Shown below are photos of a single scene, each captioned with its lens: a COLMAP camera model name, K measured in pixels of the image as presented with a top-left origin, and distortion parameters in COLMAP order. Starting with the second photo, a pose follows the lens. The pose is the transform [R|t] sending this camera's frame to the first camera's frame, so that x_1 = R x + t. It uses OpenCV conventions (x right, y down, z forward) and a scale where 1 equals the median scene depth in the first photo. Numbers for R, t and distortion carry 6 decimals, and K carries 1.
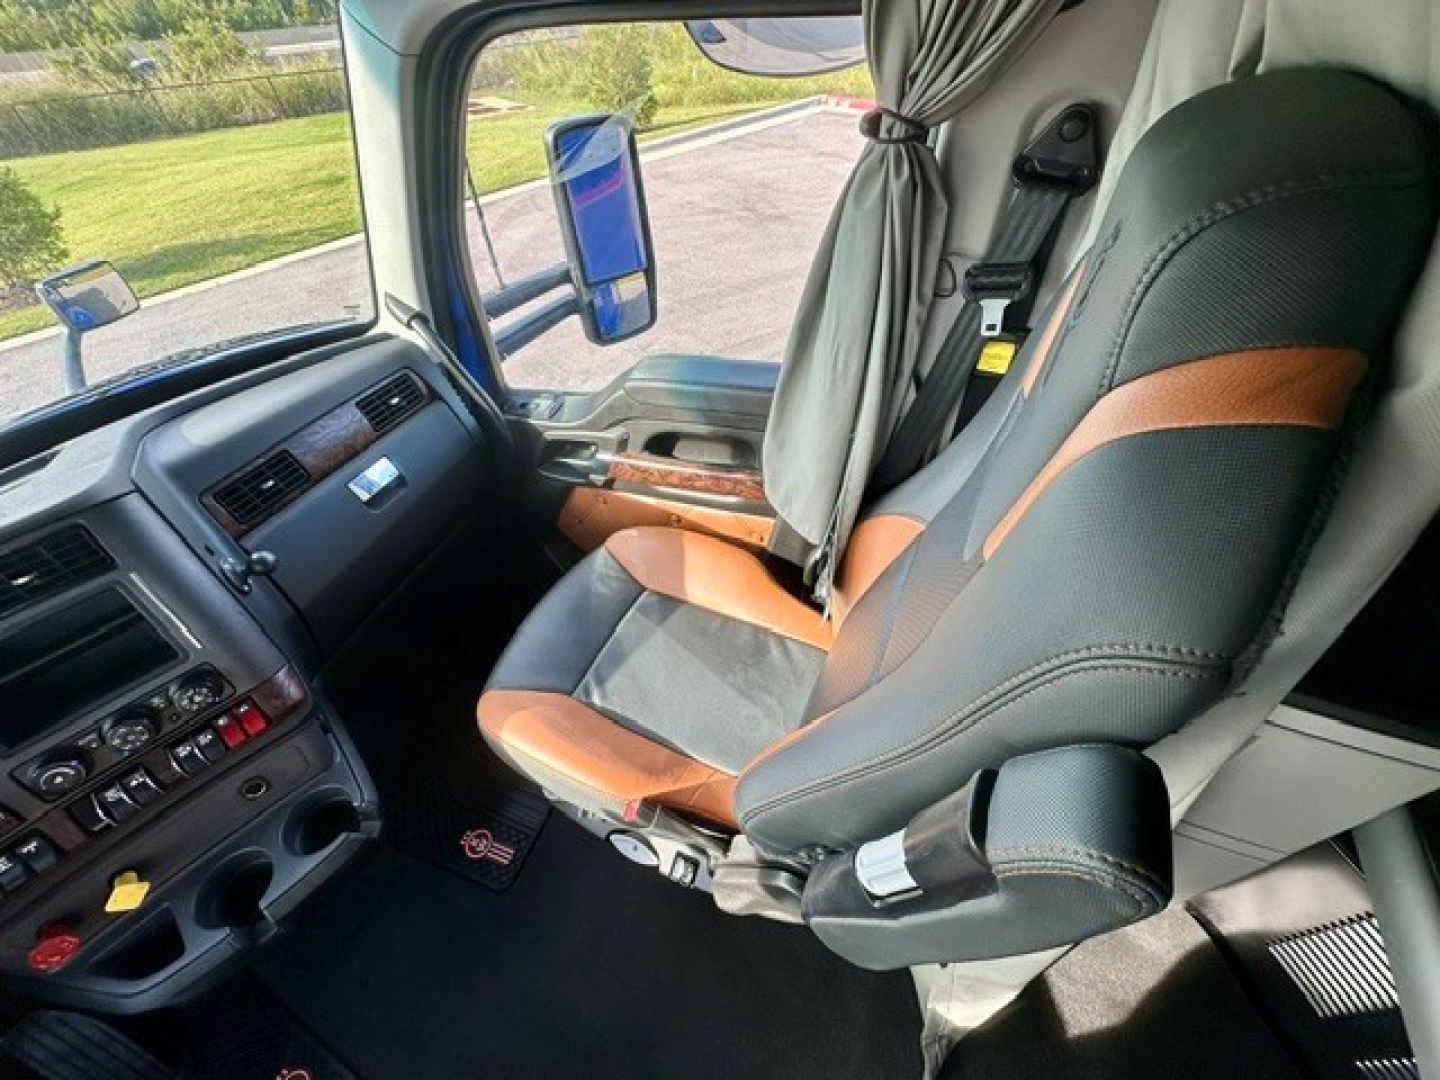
lens RADIAL K [[584.9, 0, 719.3], [0, 584.9, 536.9], [0, 0, 1]] dist [0.000375, -0.000083]
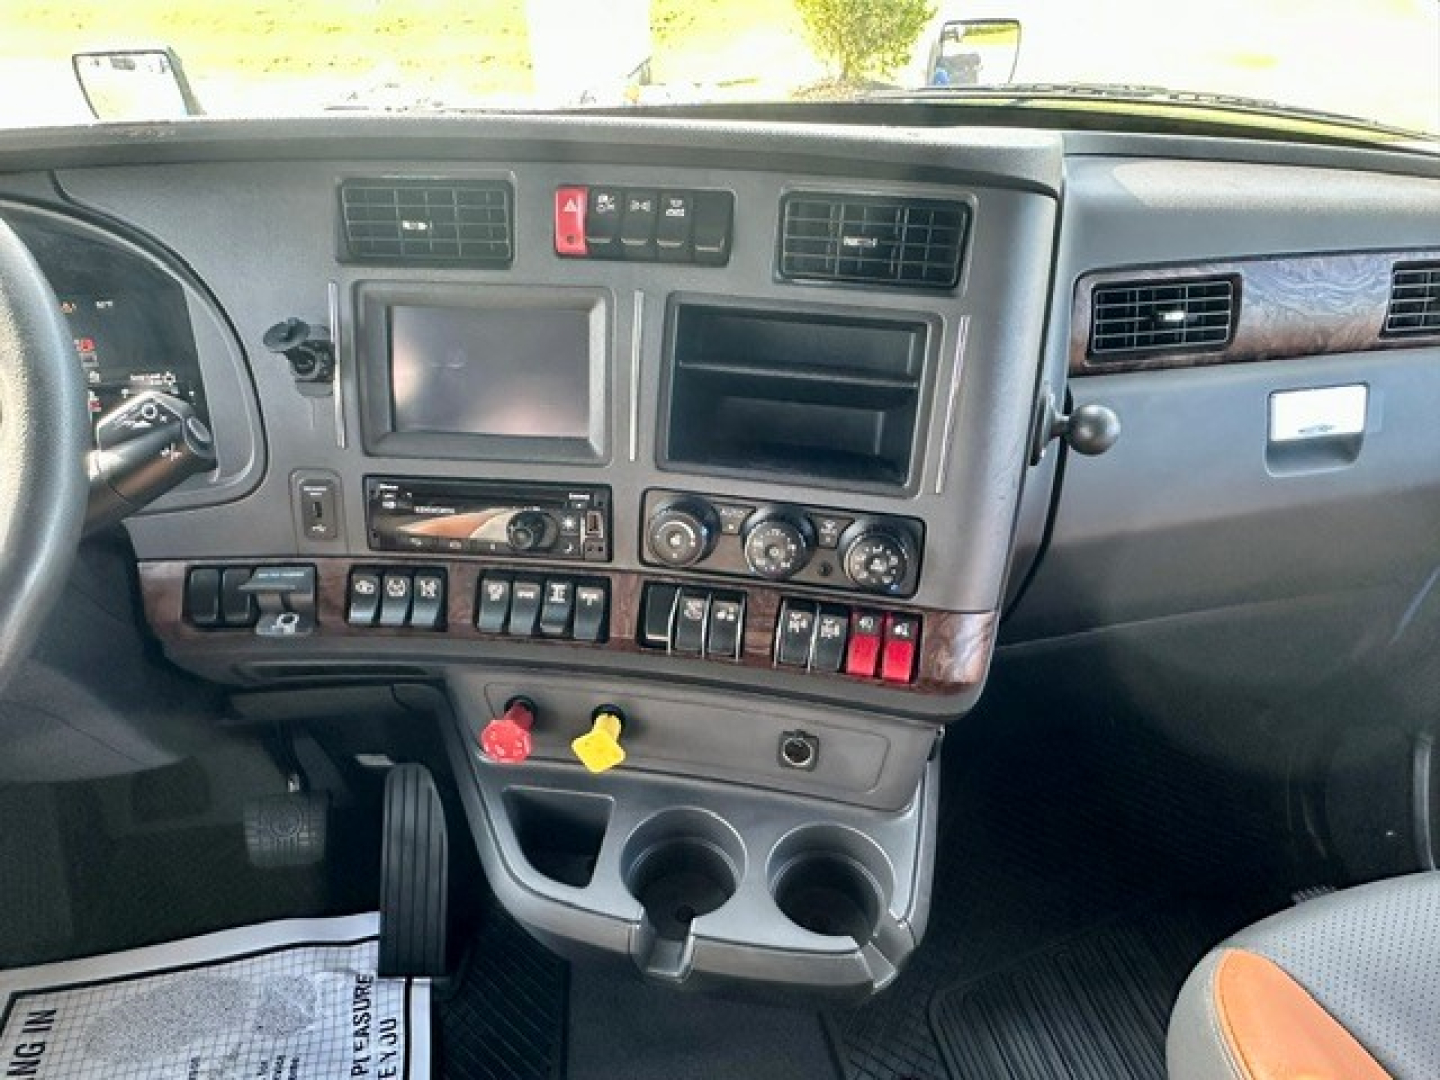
lens RADIAL K [[981.1, 0, 699.6], [0, 981.1, 543.7], [0, 0, 1]] dist [0.004203, 0.000550]
pose [[0.529160, 0.547964, -0.647862, -0.381726], [-0.606724, 0.778111, 0.162569, 0.201832], [0.593191, 0.307048, 0.744208, 0.212301]]
